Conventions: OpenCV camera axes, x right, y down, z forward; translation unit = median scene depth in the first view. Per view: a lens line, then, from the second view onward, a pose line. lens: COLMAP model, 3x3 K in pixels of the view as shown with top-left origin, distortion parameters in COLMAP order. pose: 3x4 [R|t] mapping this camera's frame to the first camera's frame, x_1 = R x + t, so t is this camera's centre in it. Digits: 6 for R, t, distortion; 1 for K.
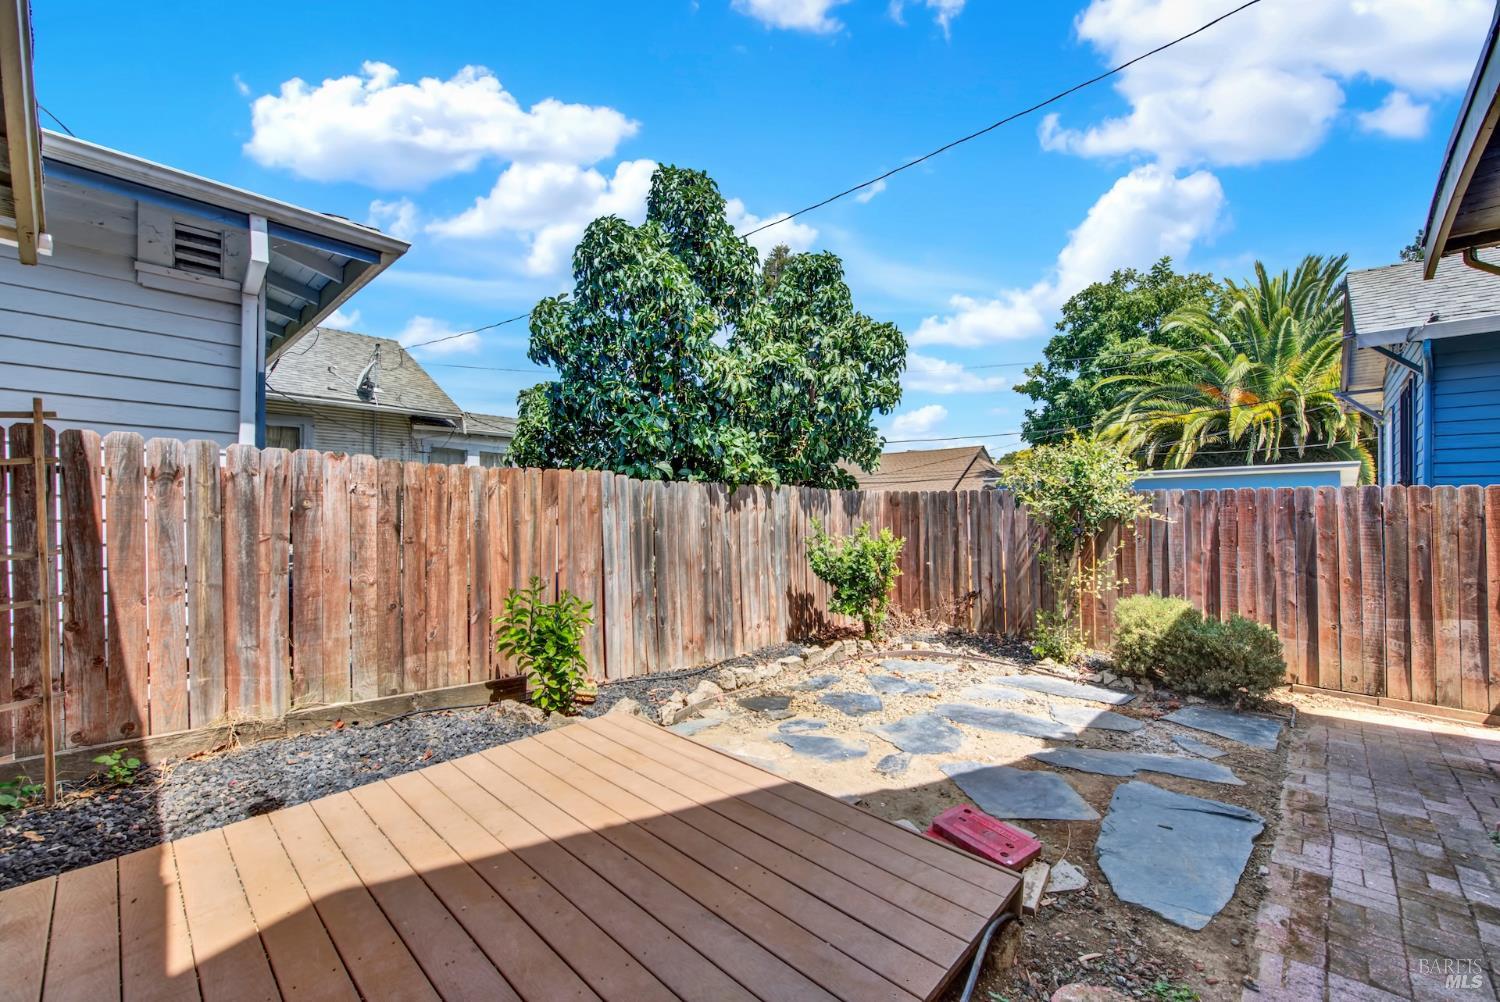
lens RADIAL K [[611.5, 0, 761.0], [0, 611.5, 507.0], [0, 0, 1]] dist [0.002525, -0.001783]
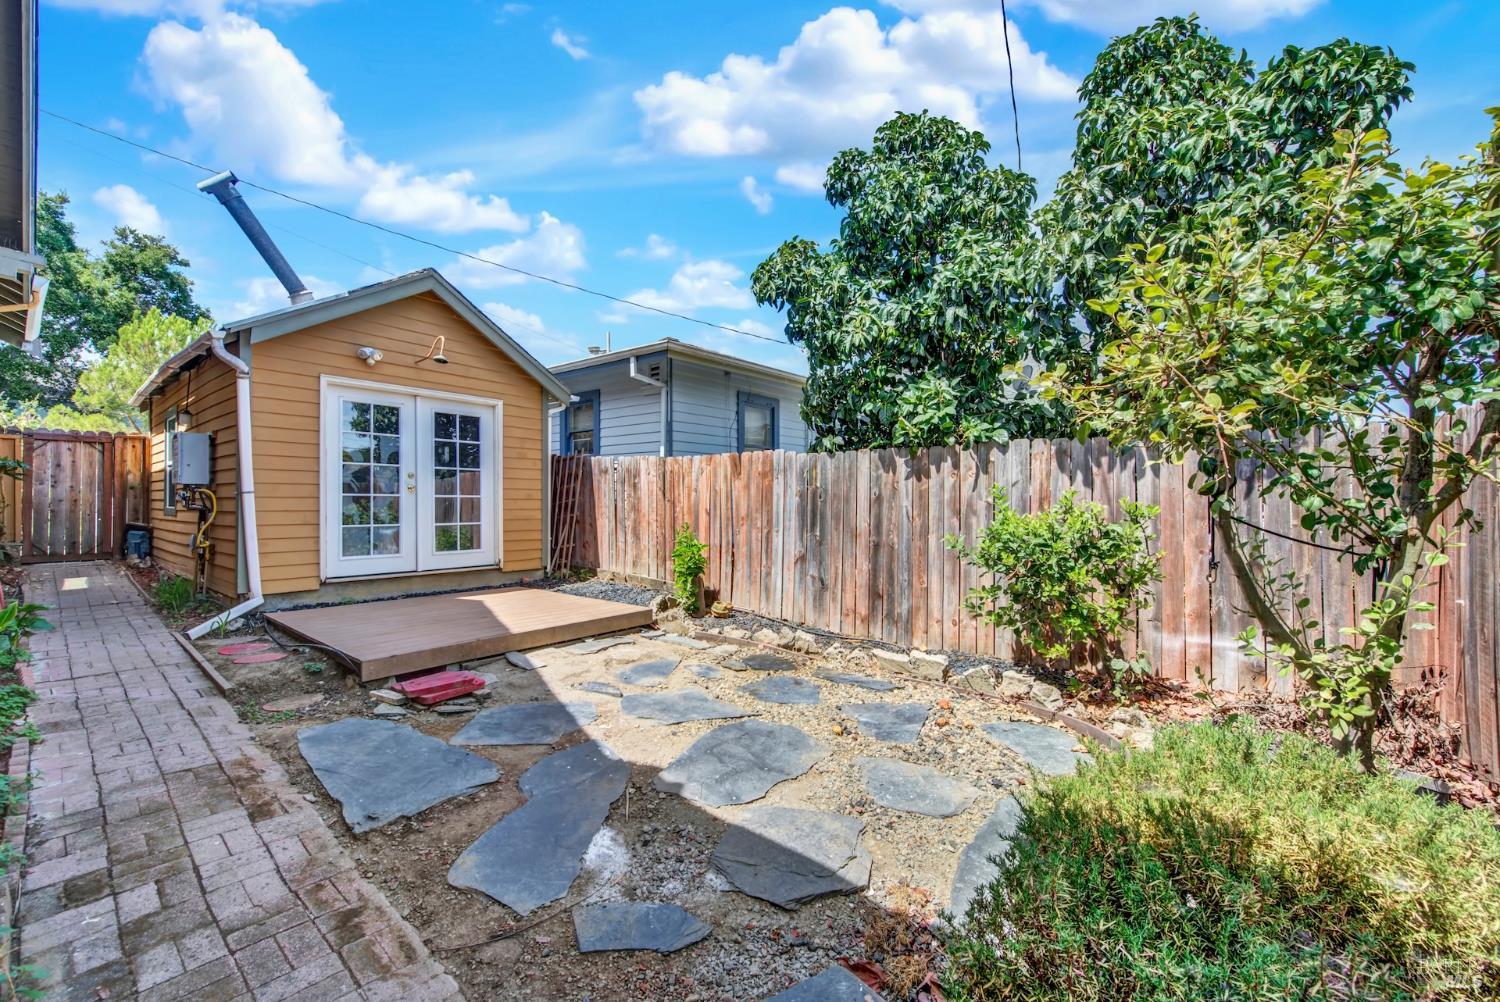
lens RADIAL K [[611.5, 0, 750.8], [0, 611.5, 498.4], [0, 0, 1]] dist [0.002525, -0.001783]
pose [[0.043147, -0.011455, -0.999003, 0.981330], [-0.004967, 0.999919, -0.011680, 0.055818], [0.999056, 0.005466, 0.043086, 0.883398]]
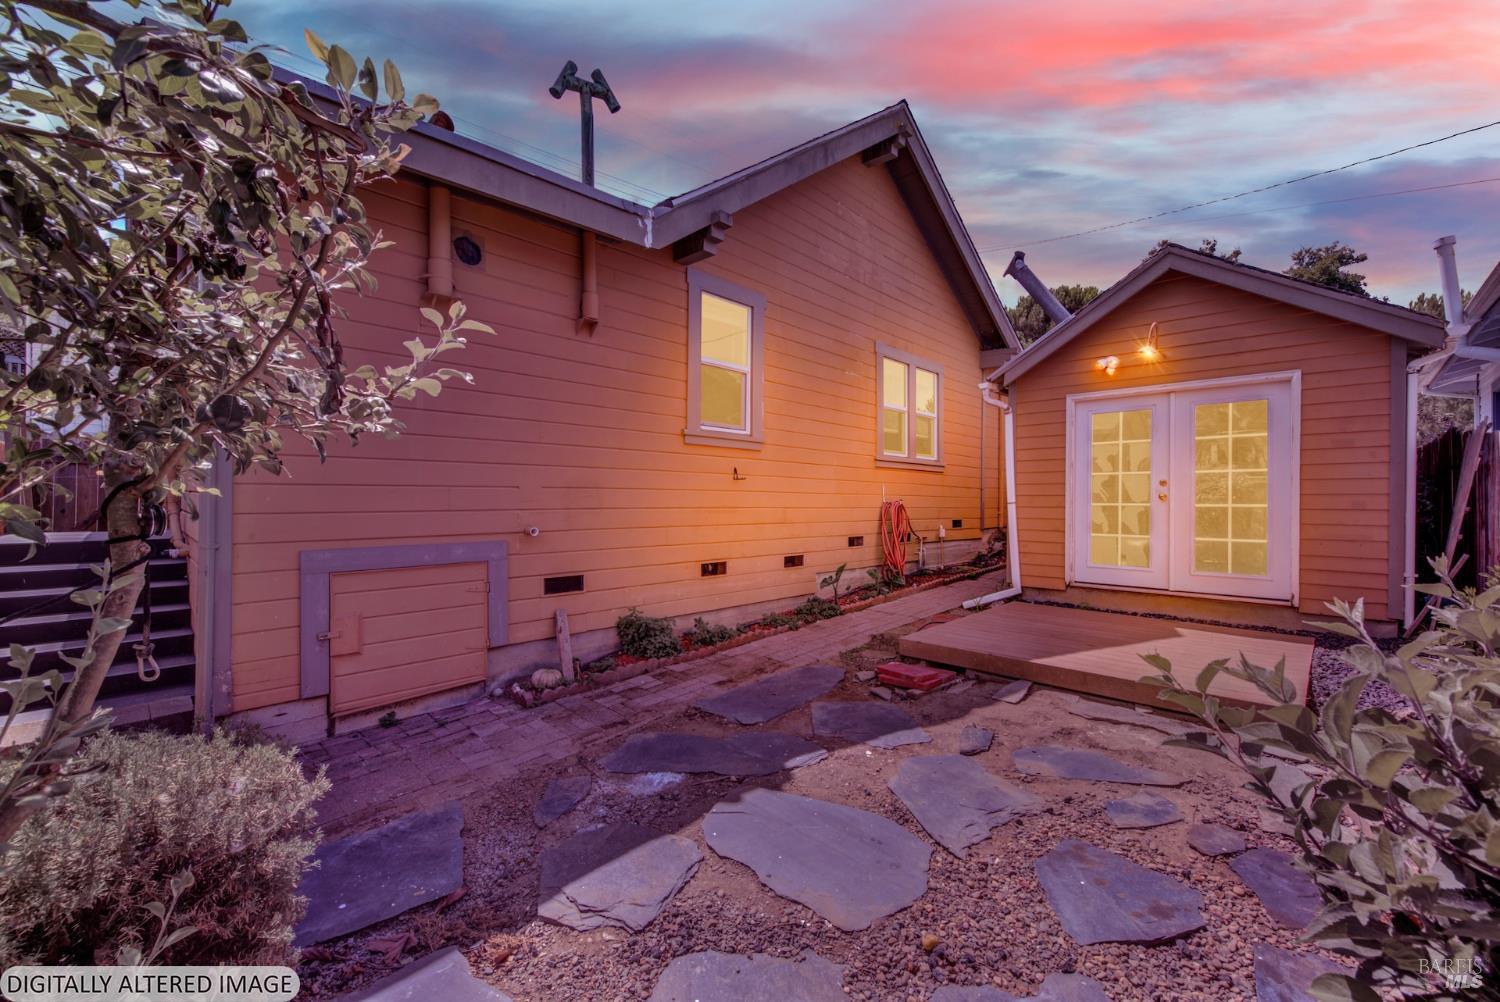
lens RADIAL K [[583.9, 0, 741.2], [0, 583.9, 502.4], [0, 0, 1]] dist [-0.000332, -0.000112]
pose [[-0.998778, -0.005726, 0.049090, 0.389392], [-0.005601, 0.999981, 0.002680, 0.035070], [-0.049105, 0.002402, -0.998791, 1.382157]]
